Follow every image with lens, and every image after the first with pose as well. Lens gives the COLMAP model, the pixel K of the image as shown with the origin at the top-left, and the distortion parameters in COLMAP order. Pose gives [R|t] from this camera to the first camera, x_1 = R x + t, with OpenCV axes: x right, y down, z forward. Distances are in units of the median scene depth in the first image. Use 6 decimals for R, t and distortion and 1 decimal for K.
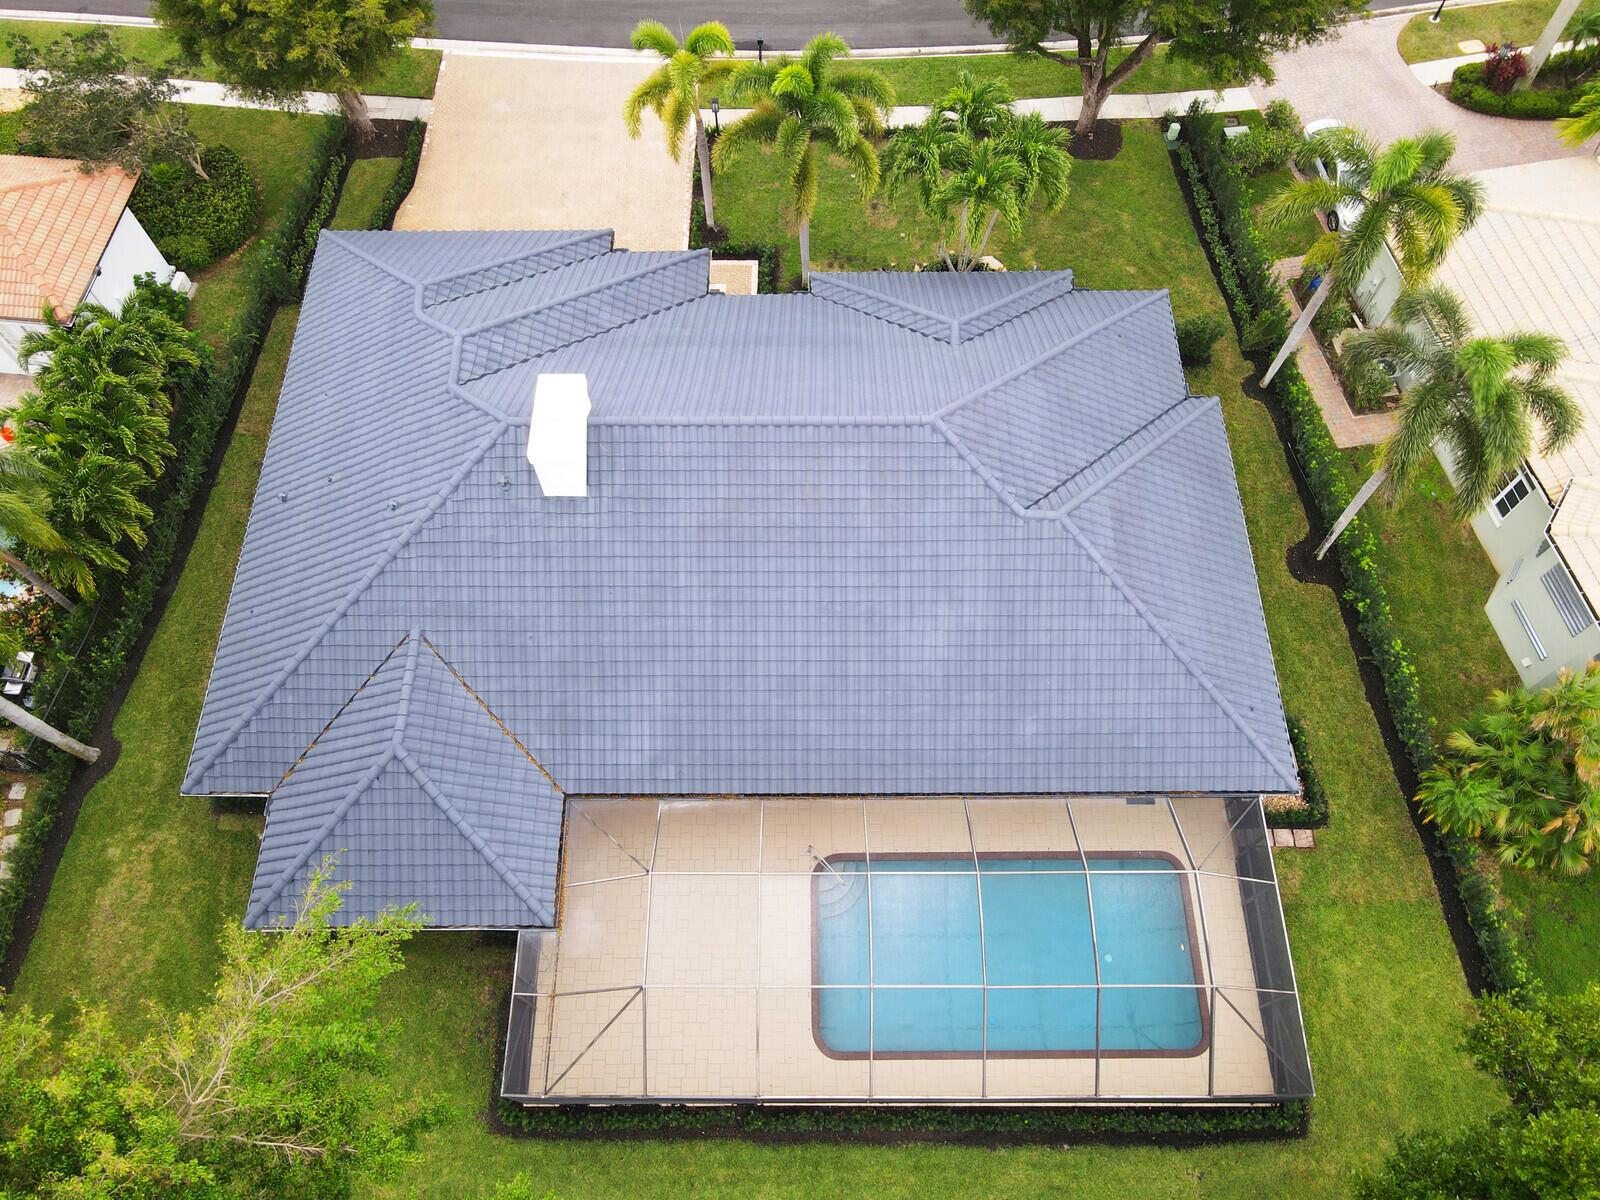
lens RADIAL K [[1170.3, 0, 804.2], [0, 1170.3, 594.9], [0, 0, 1]] dist [0.007739, 0.008572]
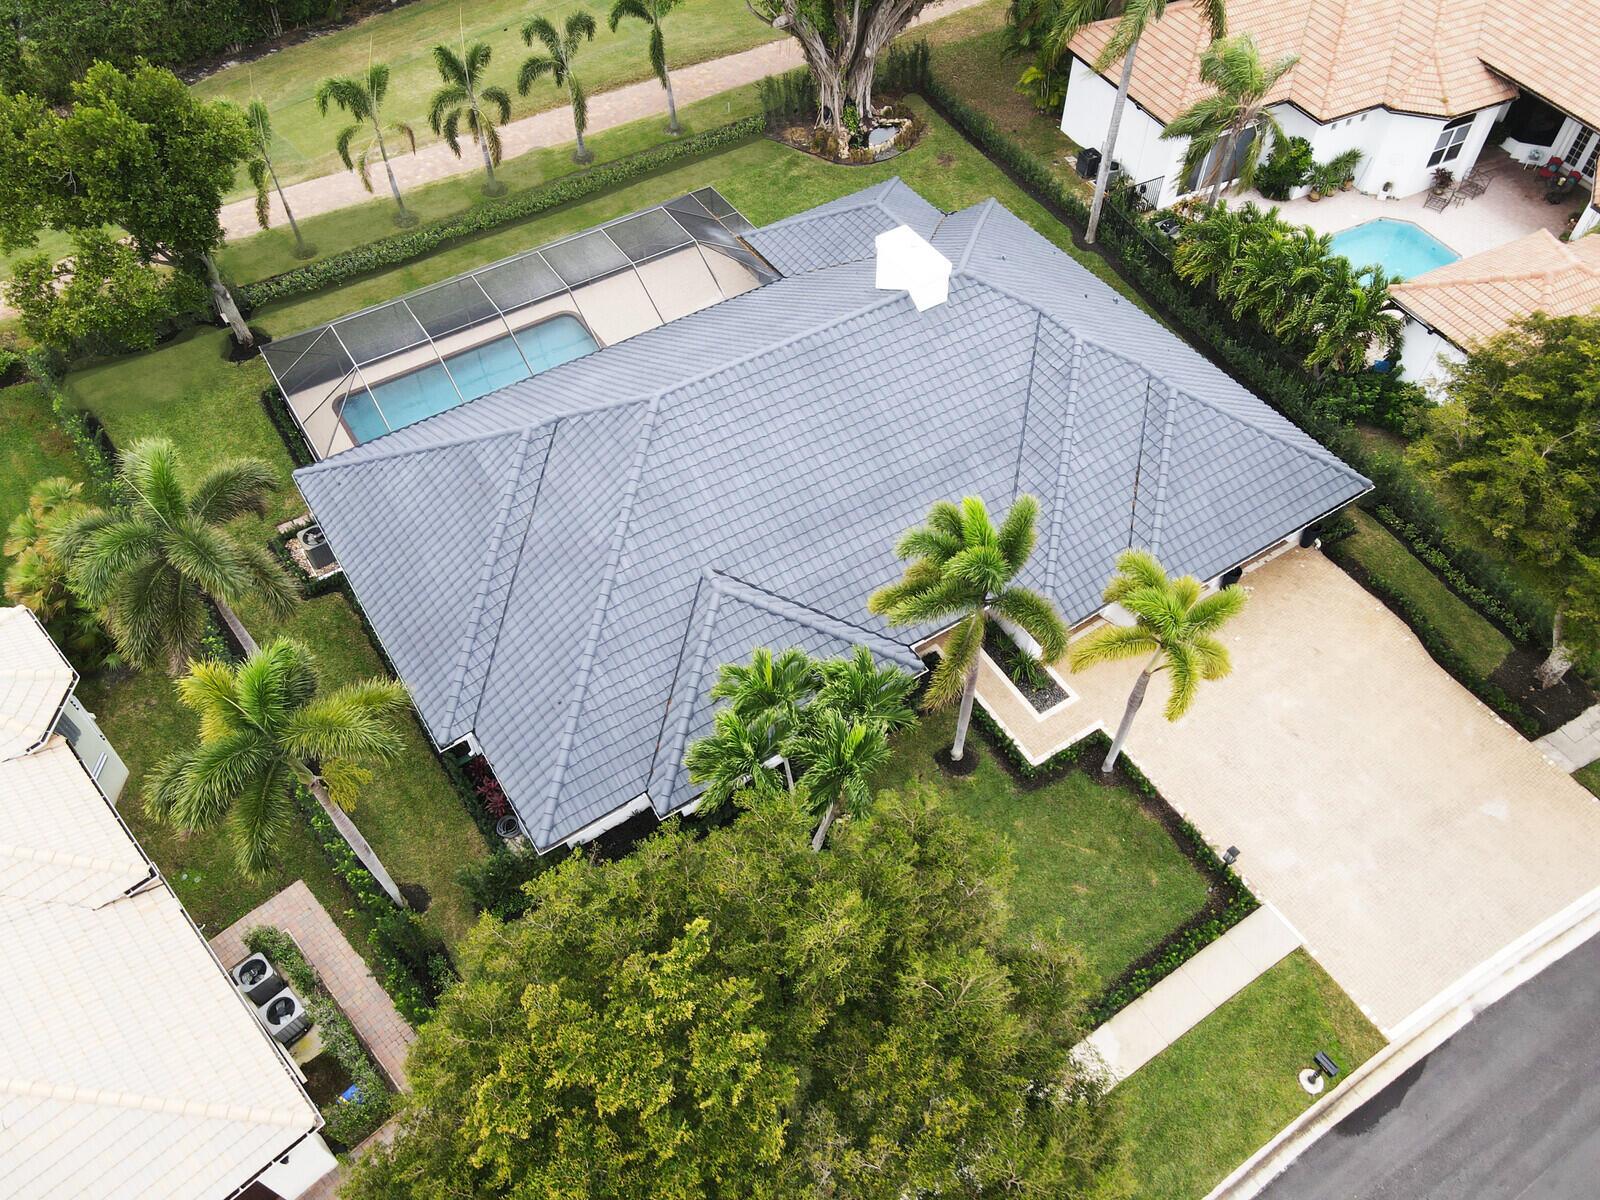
lens RADIAL K [[1170.3, 0, 804.2], [0, 1170.3, 594.9], [0, 0, 1]] dist [0.007739, 0.008572]
pose [[-0.840399, 0.427893, -0.332621, 0.363736], [-0.478616, -0.298010, 0.825903, -0.981468], [0.254274, 0.853286, 0.455244, 0.567076]]
